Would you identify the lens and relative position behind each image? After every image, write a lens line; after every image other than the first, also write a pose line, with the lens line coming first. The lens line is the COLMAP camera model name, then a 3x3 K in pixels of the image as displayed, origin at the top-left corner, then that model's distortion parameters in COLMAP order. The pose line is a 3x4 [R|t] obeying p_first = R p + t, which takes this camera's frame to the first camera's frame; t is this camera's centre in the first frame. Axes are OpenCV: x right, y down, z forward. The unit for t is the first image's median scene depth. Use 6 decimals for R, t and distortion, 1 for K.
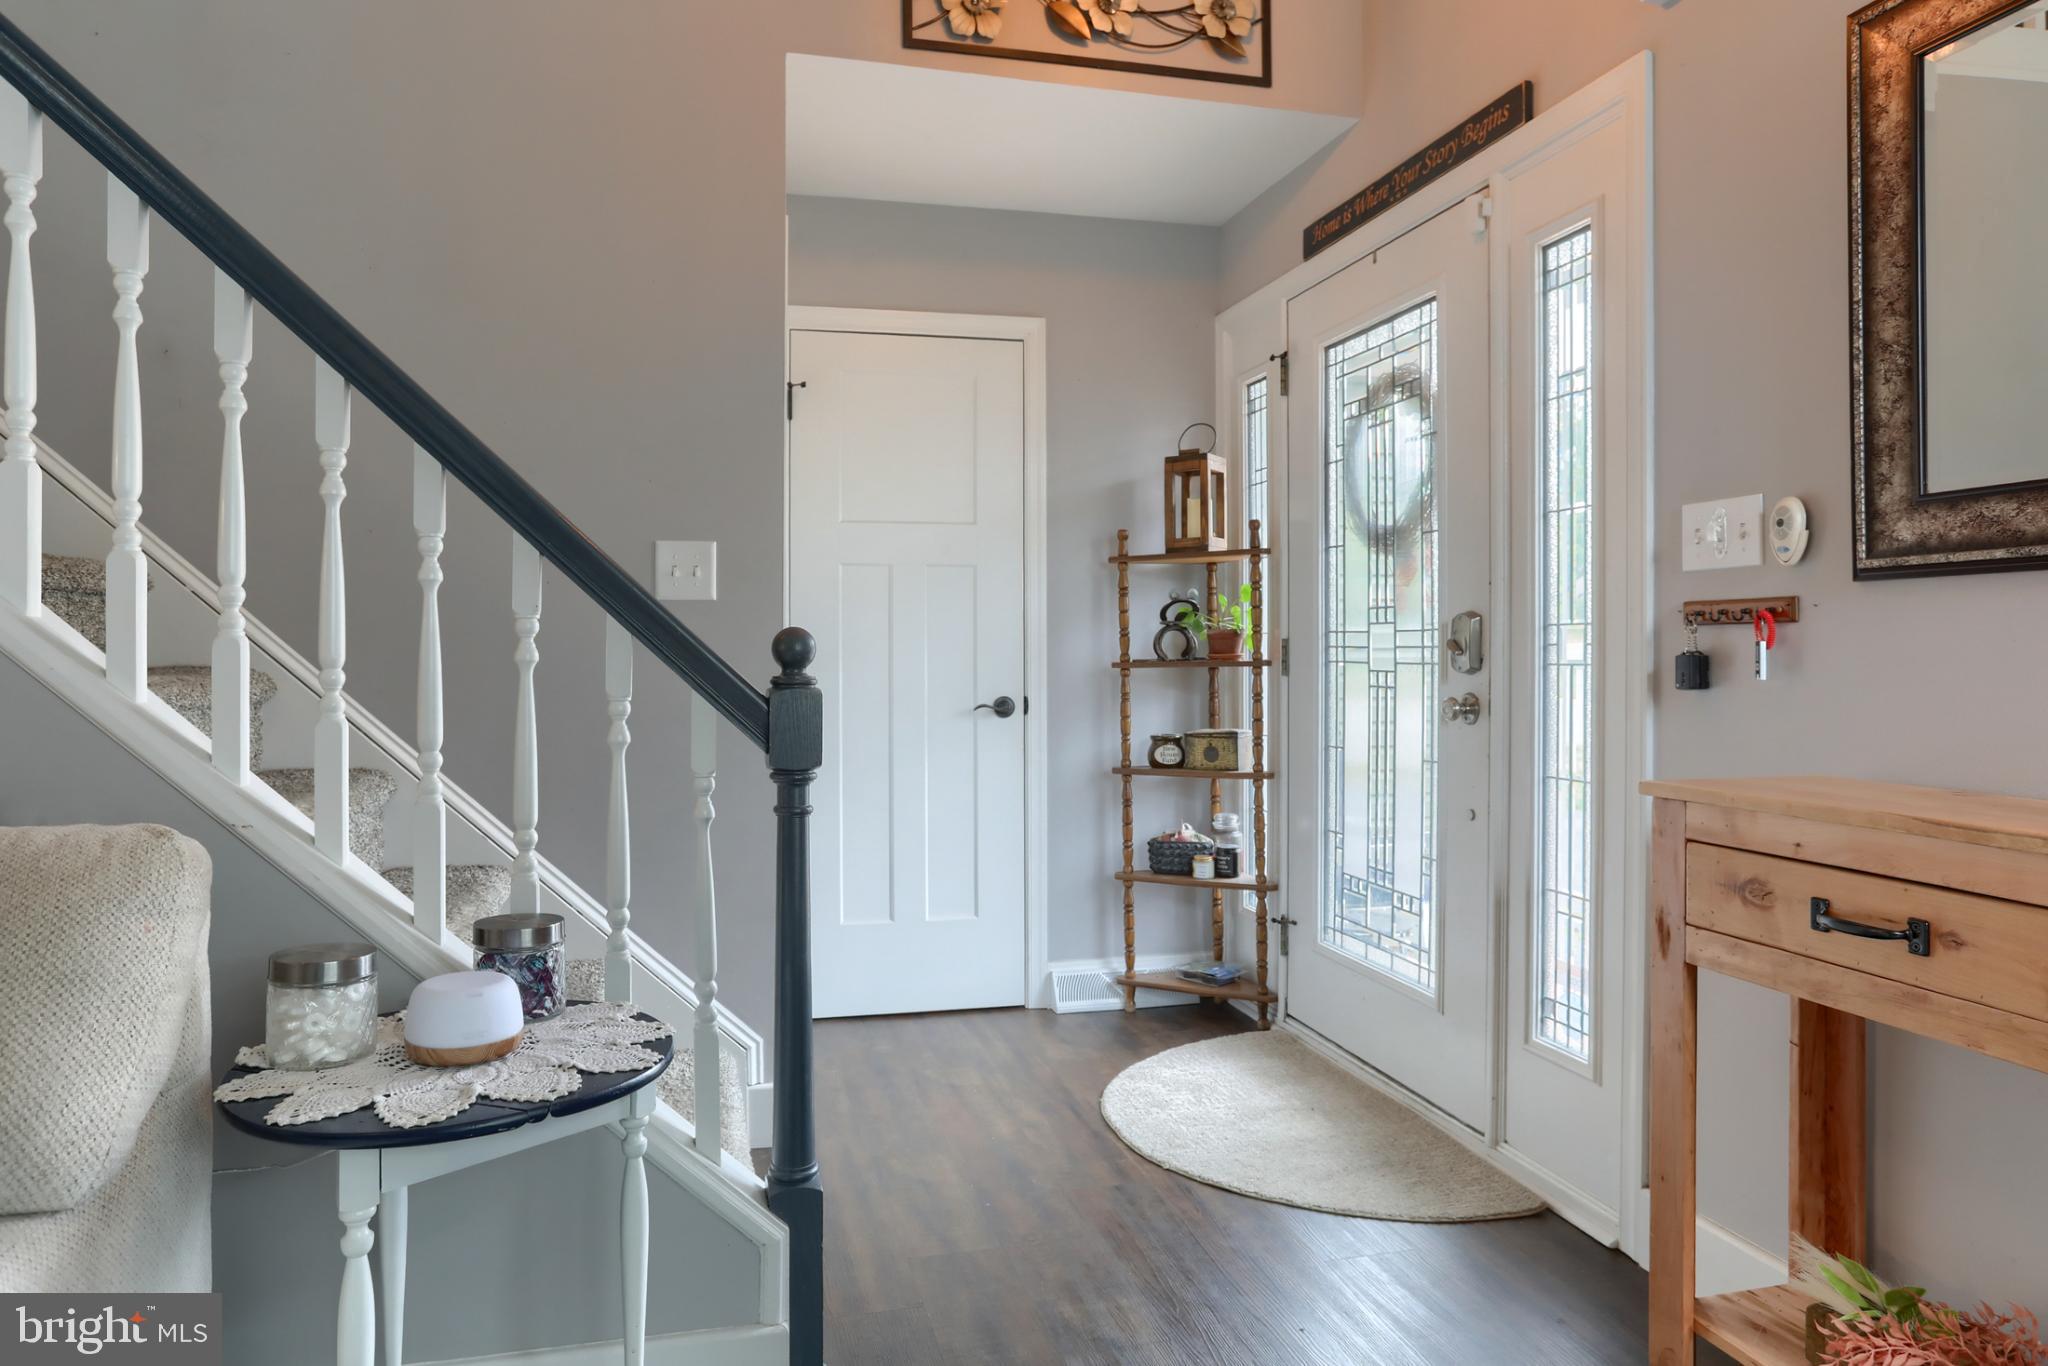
lens RADIAL K [[1228.1, 0, 973.8], [0, 1228.1, 659.8], [0, 0, 1]] dist [-0.026827, 0.000222]
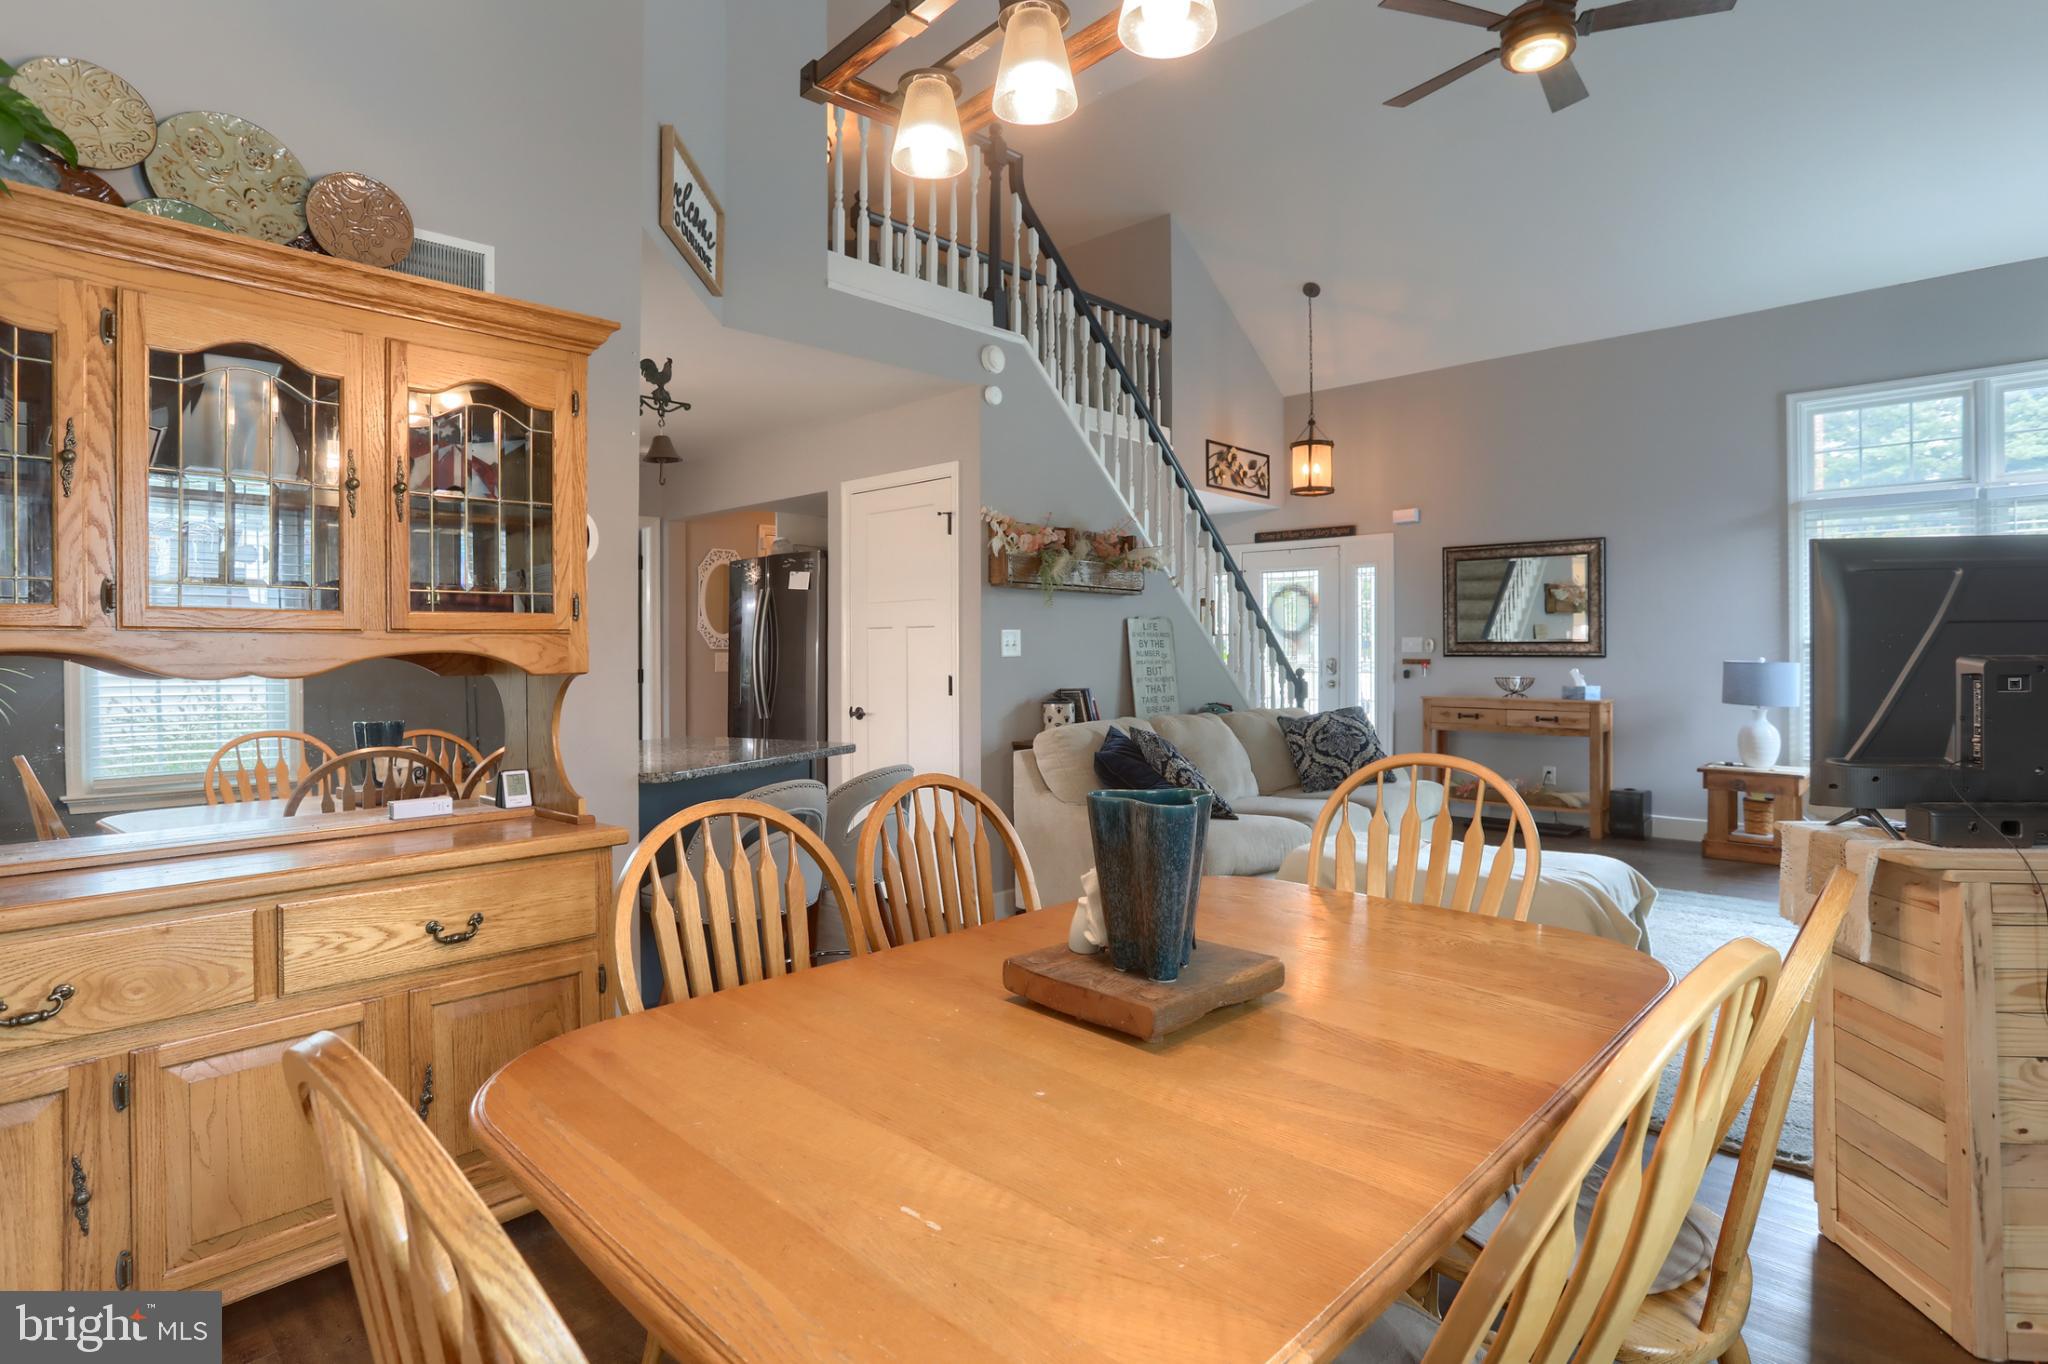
lens RADIAL K [[1111.0, 0, 972.9], [0, 1111.0, 653.4], [0, 0, 1]] dist [-0.044174, 0.012176]
pose [[0.830940, 0.000838, 0.556362, -3.271160], [-0.001399, 0.999999, 0.000582, -0.073010], [-0.556361, -0.001262, 0.830940, -1.652088]]
